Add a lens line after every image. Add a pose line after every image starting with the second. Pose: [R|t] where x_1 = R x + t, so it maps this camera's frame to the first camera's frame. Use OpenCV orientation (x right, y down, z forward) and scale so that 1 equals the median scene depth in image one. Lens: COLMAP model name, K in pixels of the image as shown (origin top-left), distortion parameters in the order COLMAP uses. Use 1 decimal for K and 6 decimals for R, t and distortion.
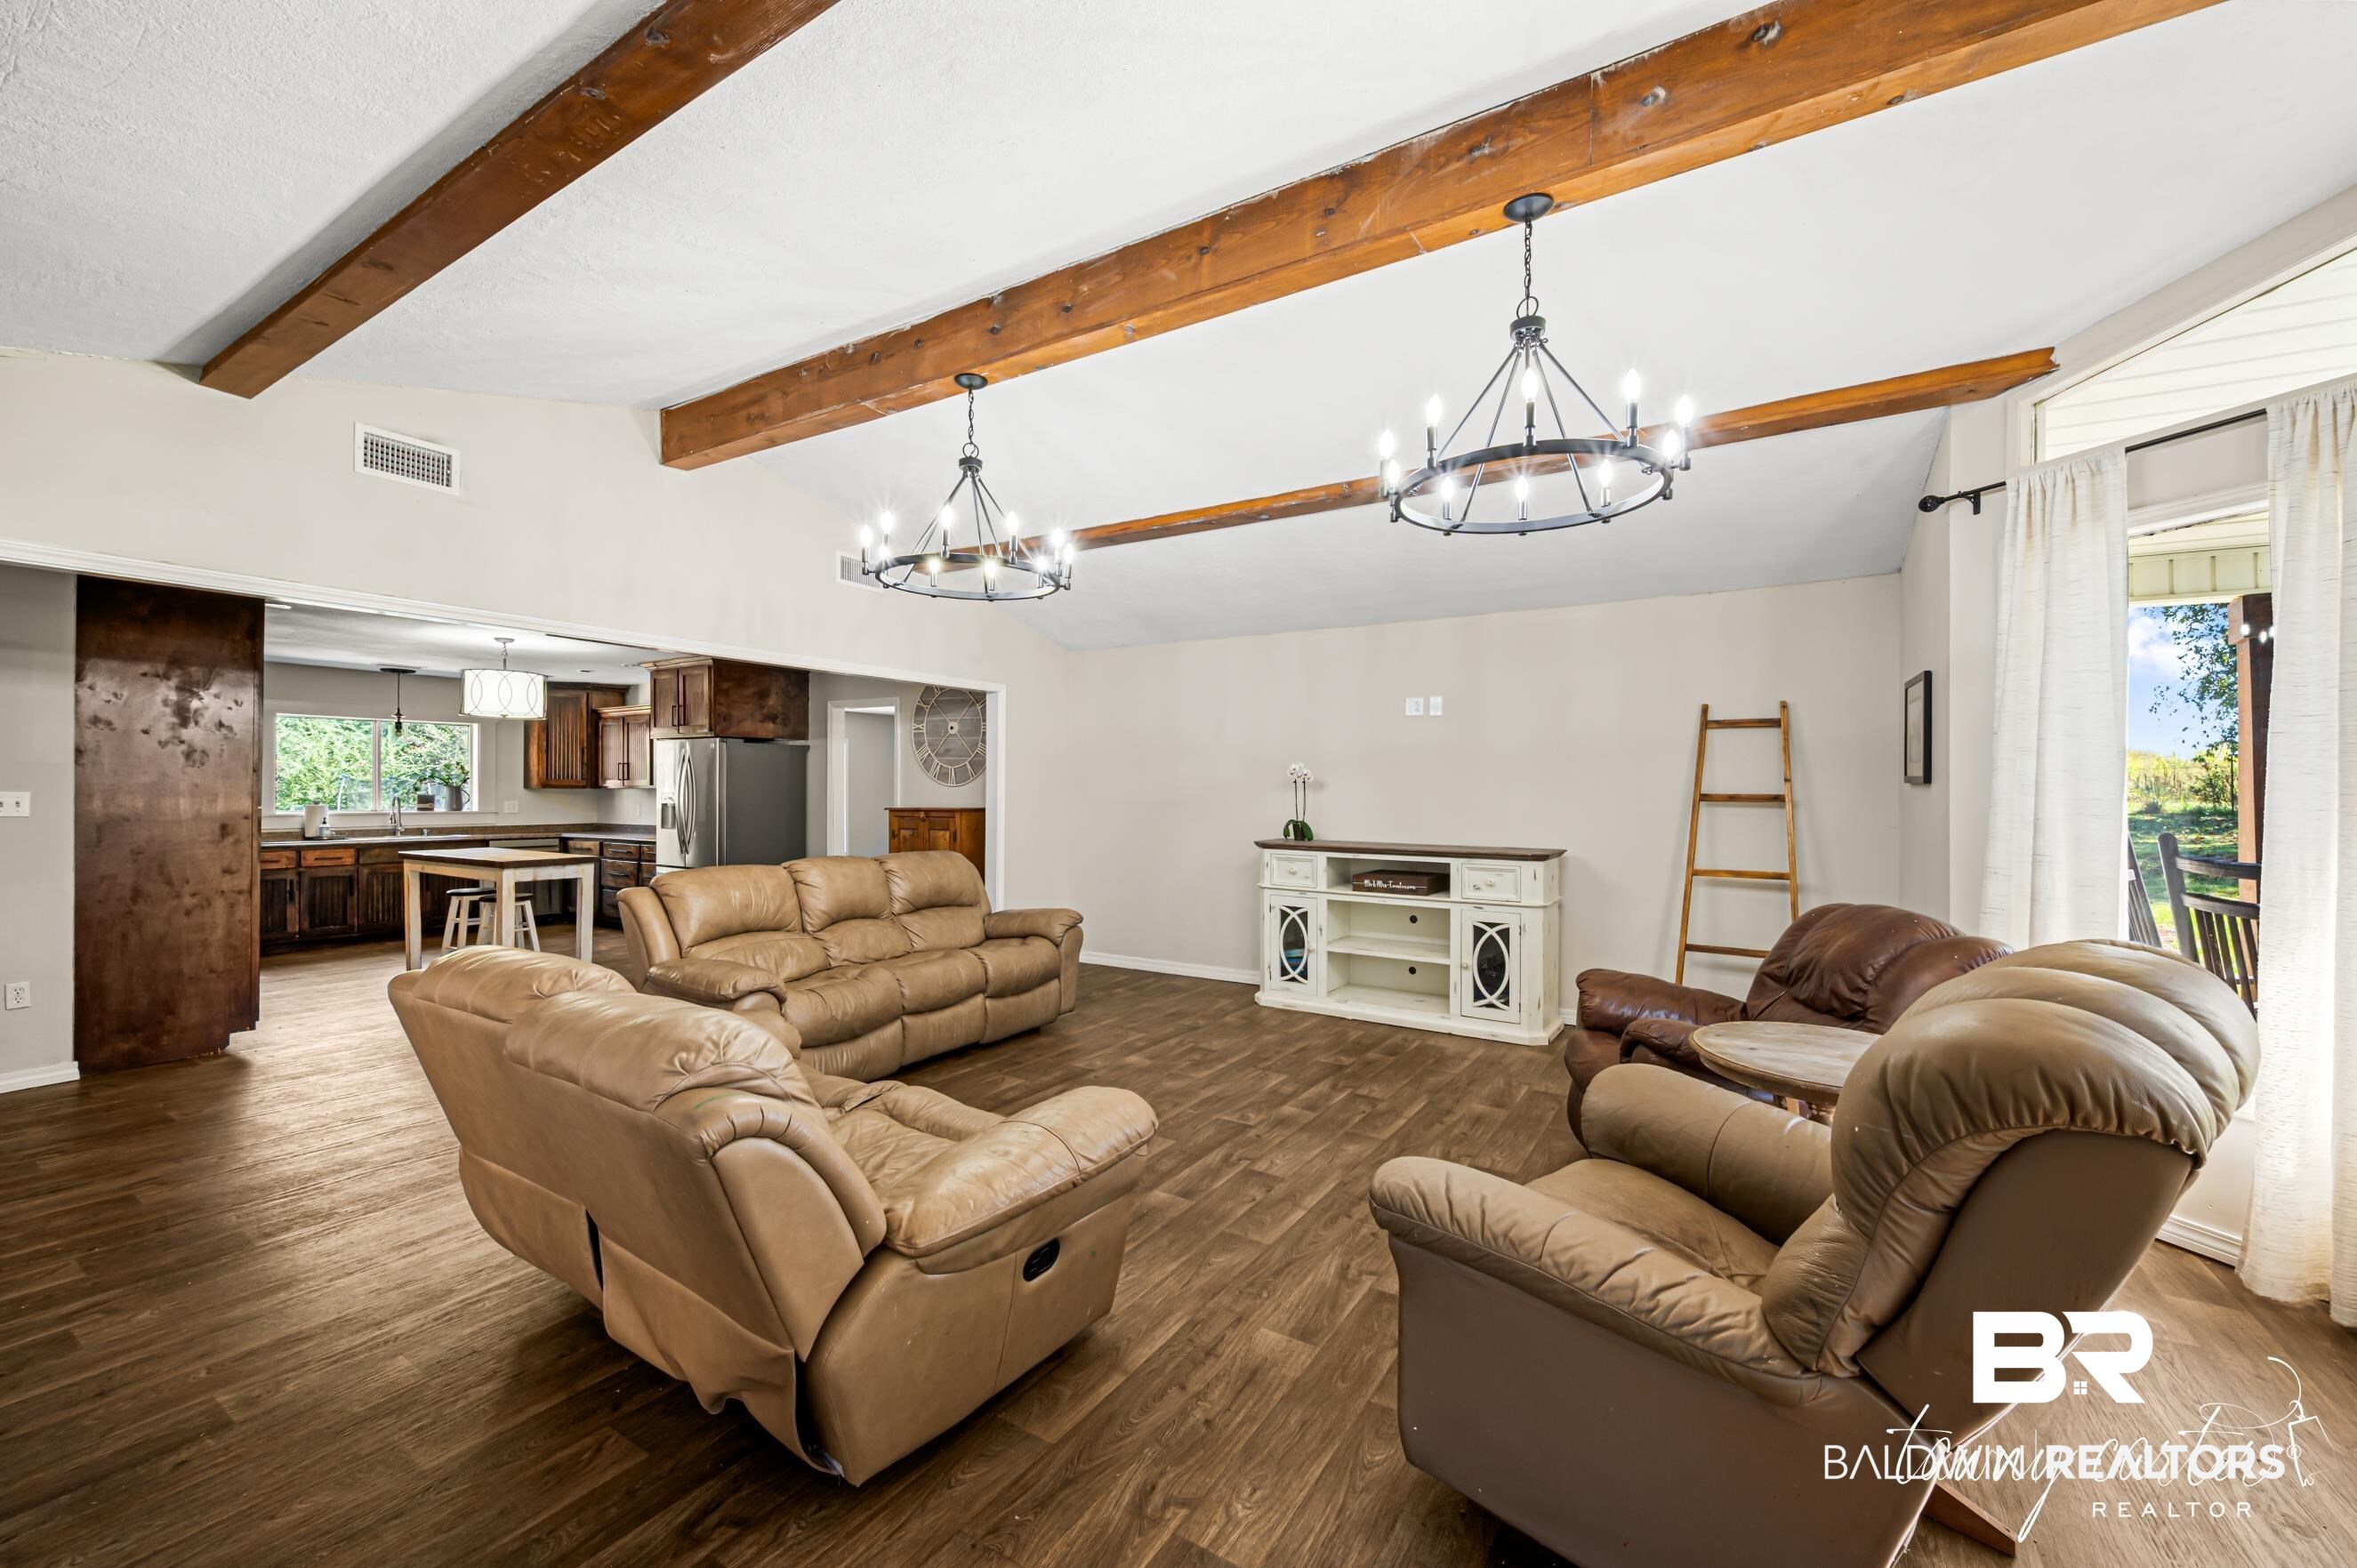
lens RADIAL K [[931.3, 0, 1172.1], [0, 931.3, 784.4], [0, 0, 1]] dist [0.001046, -0.000012]
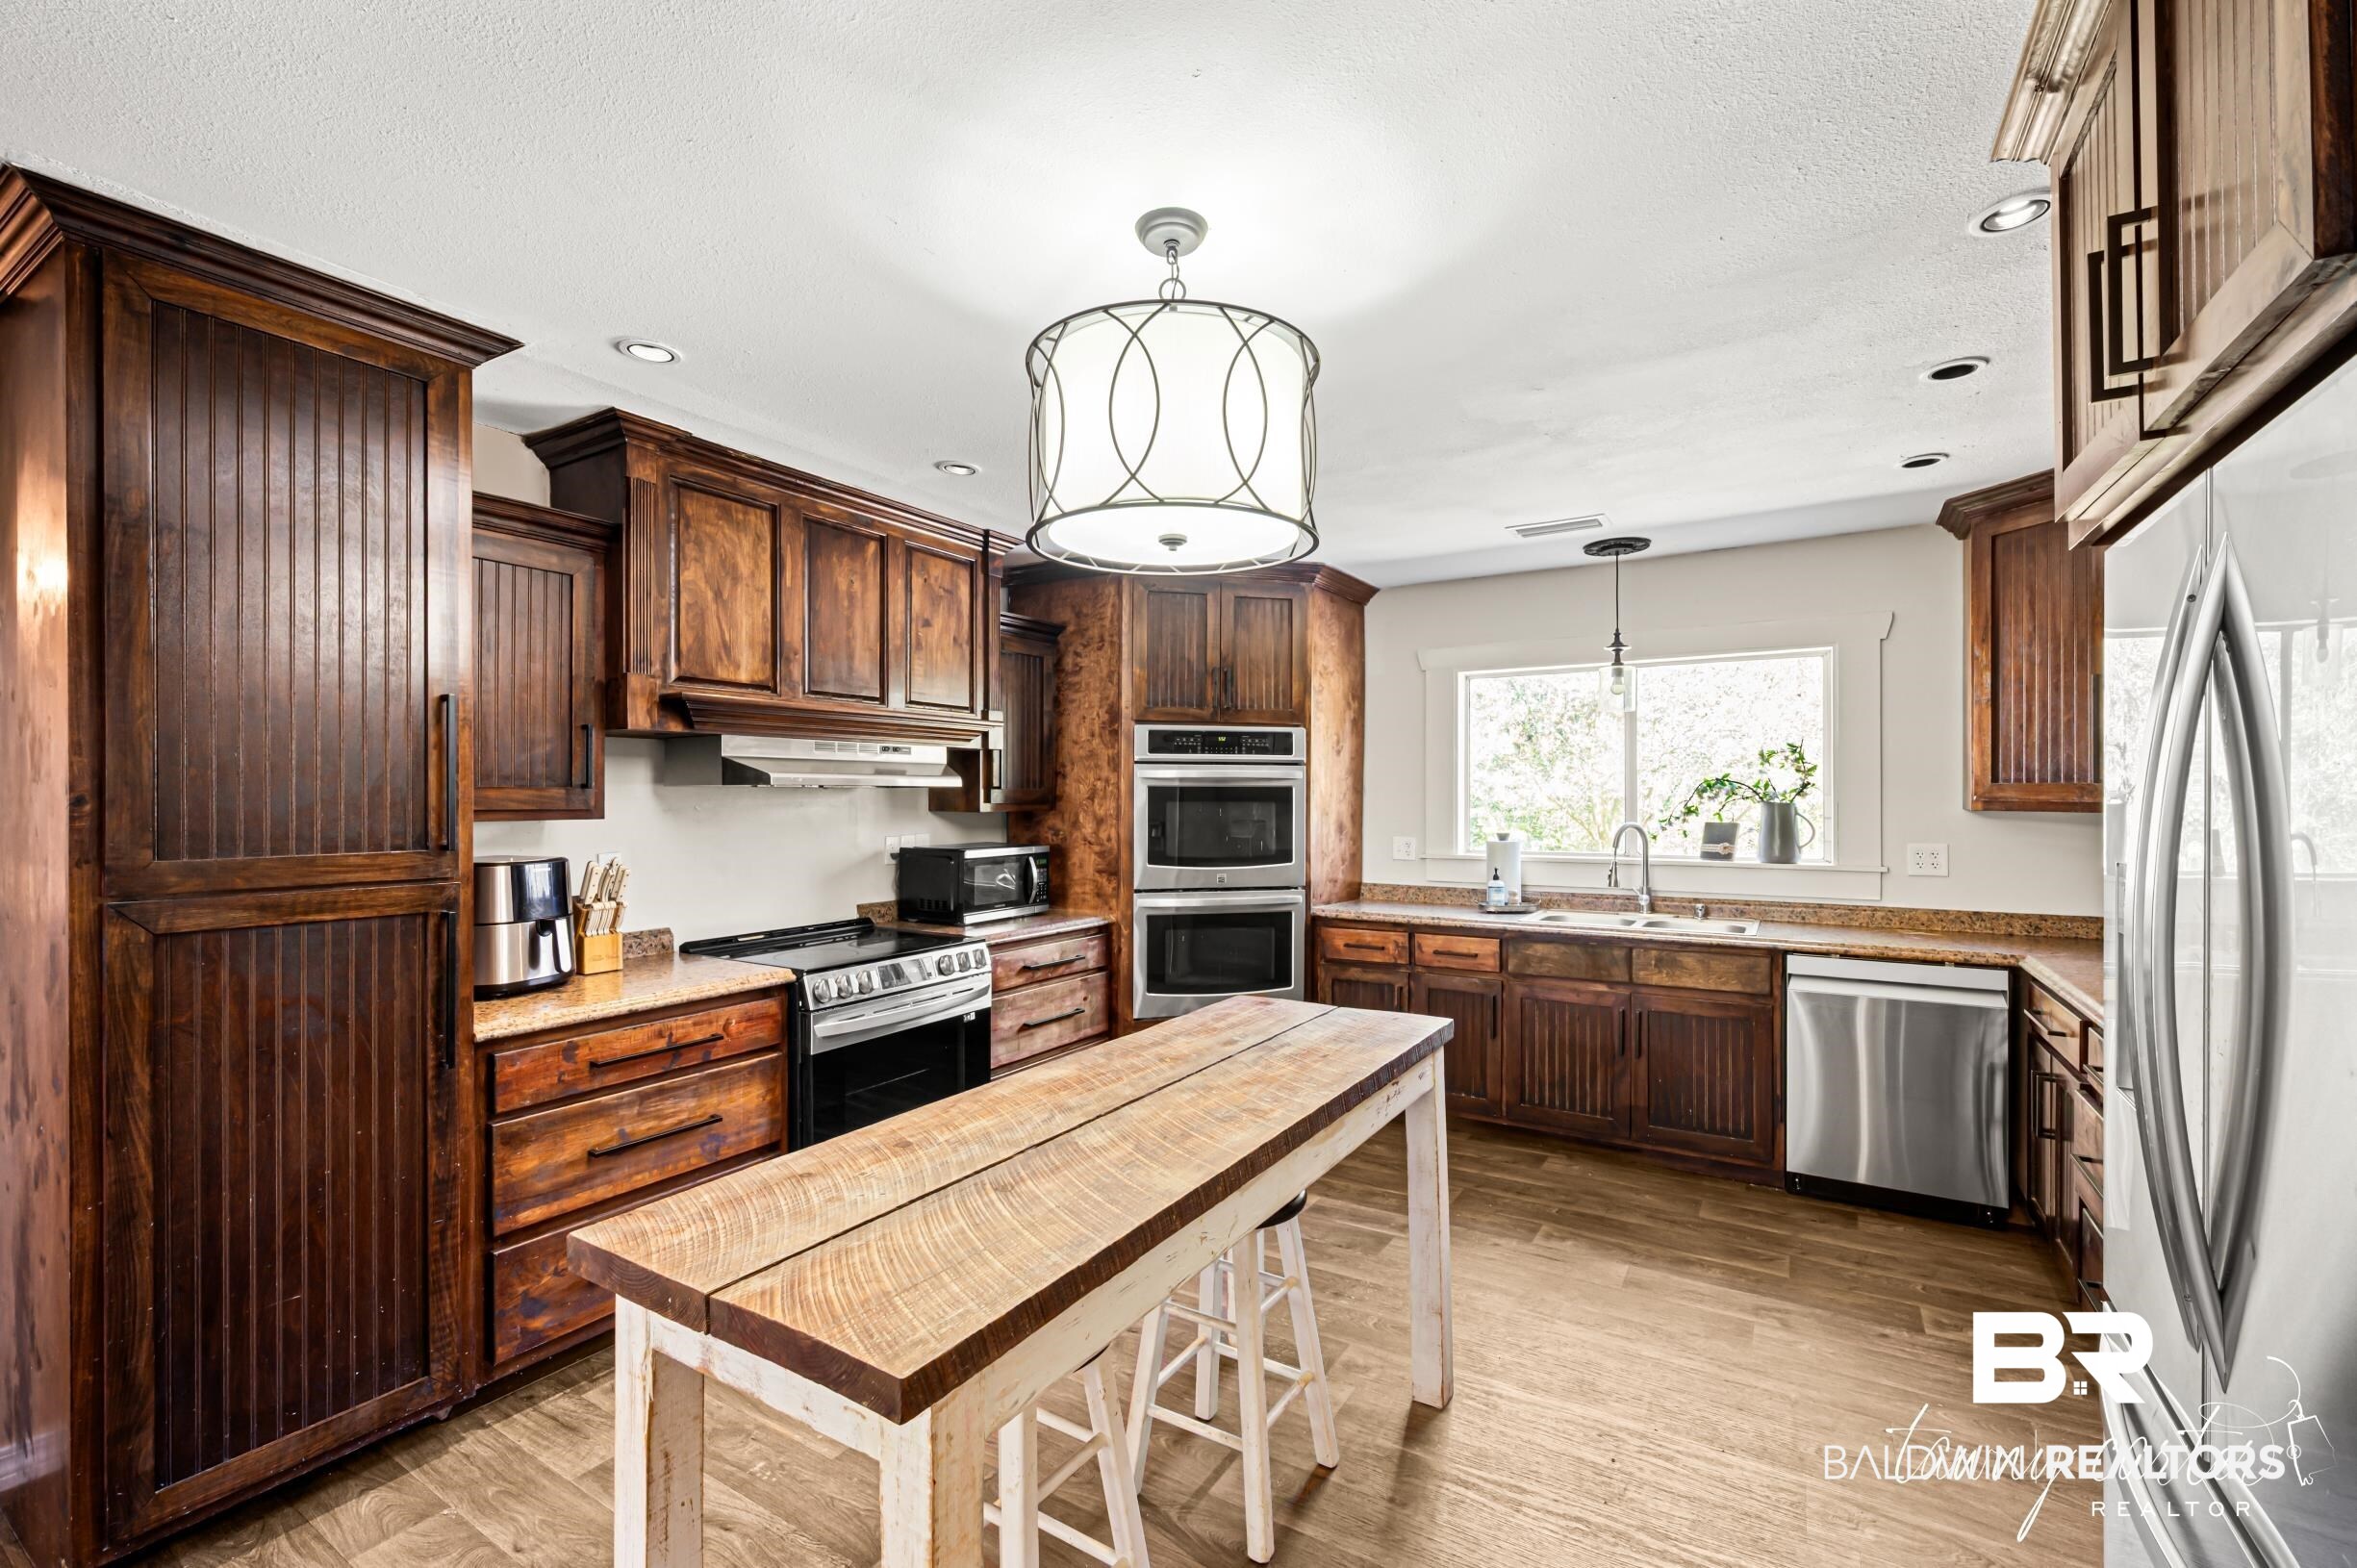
lens RADIAL K [[995.2, 0, 1174.6], [0, 995.2, 783.9], [0, 0, 1]] dist [-0.003227, -0.000067]
pose [[0.008993, -0.009518, -0.999914, -0.348201], [0.010181, 0.999904, -0.009426, -0.005338], [0.999908, -0.010095, 0.009089, 0.768495]]
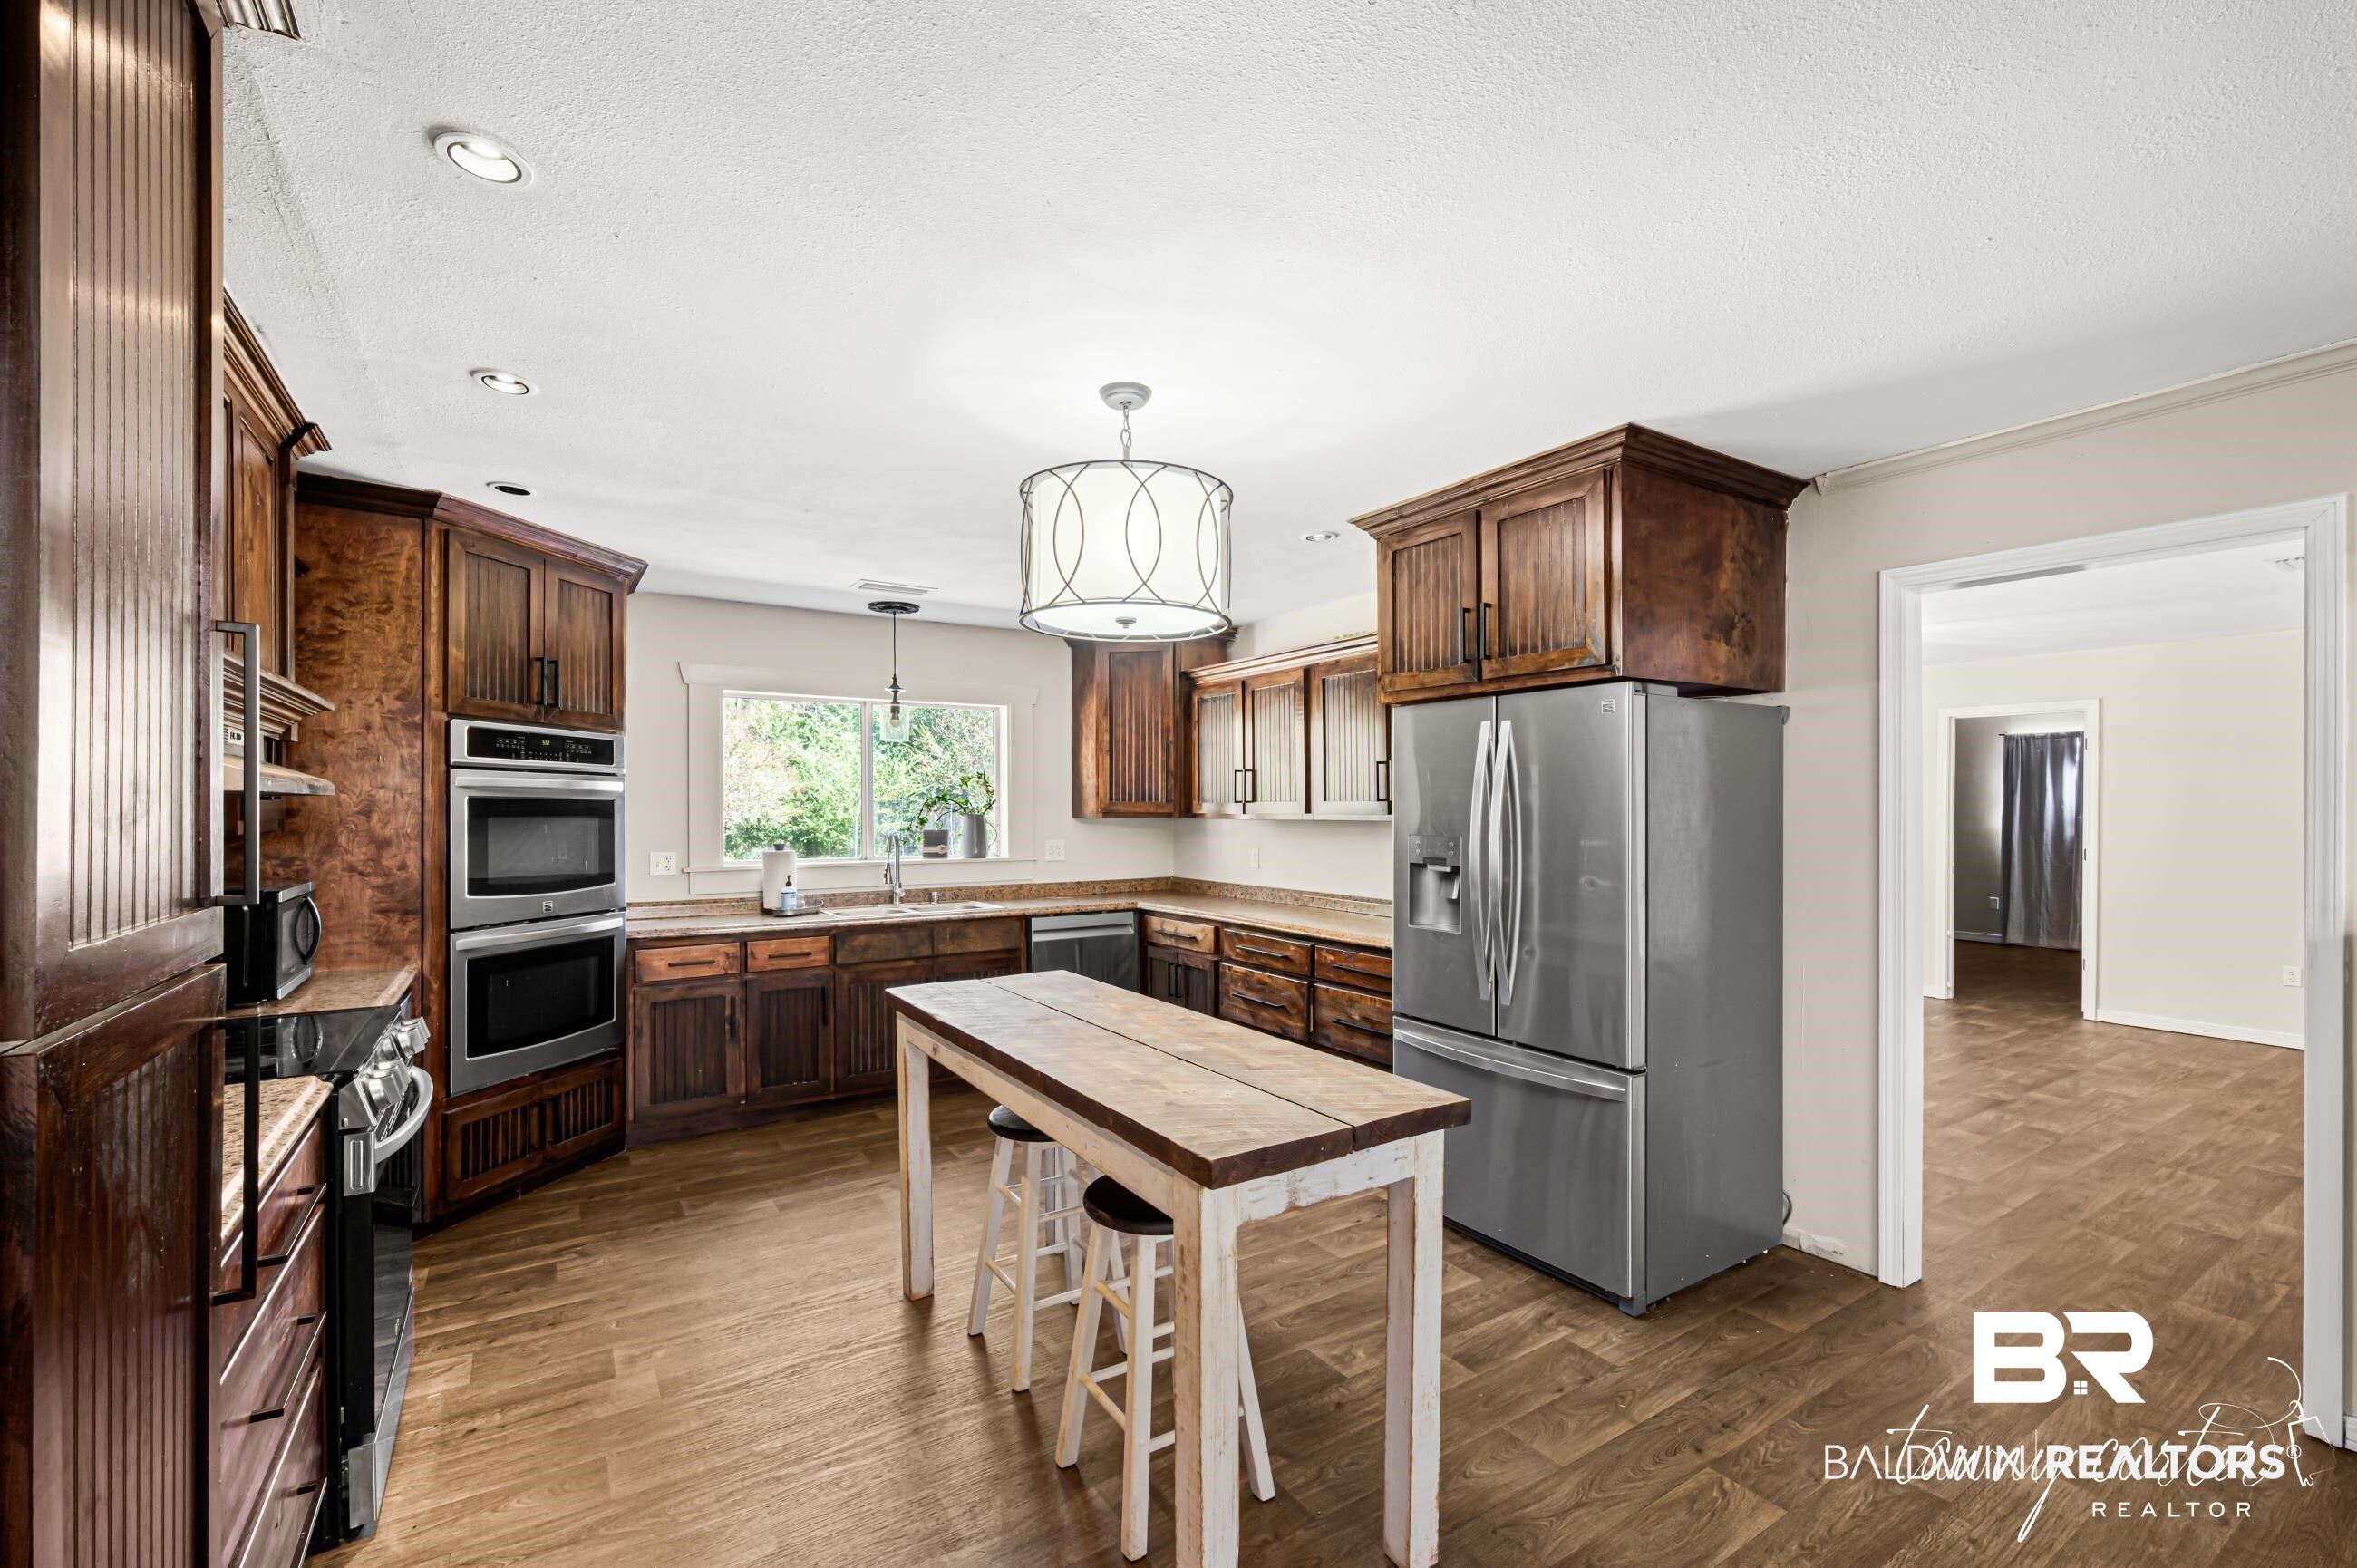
lens RADIAL K [[995.1, 0, 1174.8], [0, 995.1, 796.5], [0, 0, 1]] dist [-0.003227, -0.000067]
pose [[0.907121, -0.006979, -0.420812, -0.423743], [0.005523, 0.999974, -0.004679, -0.005900], [0.420834, 0.001920, 0.907136, 0.524387]]
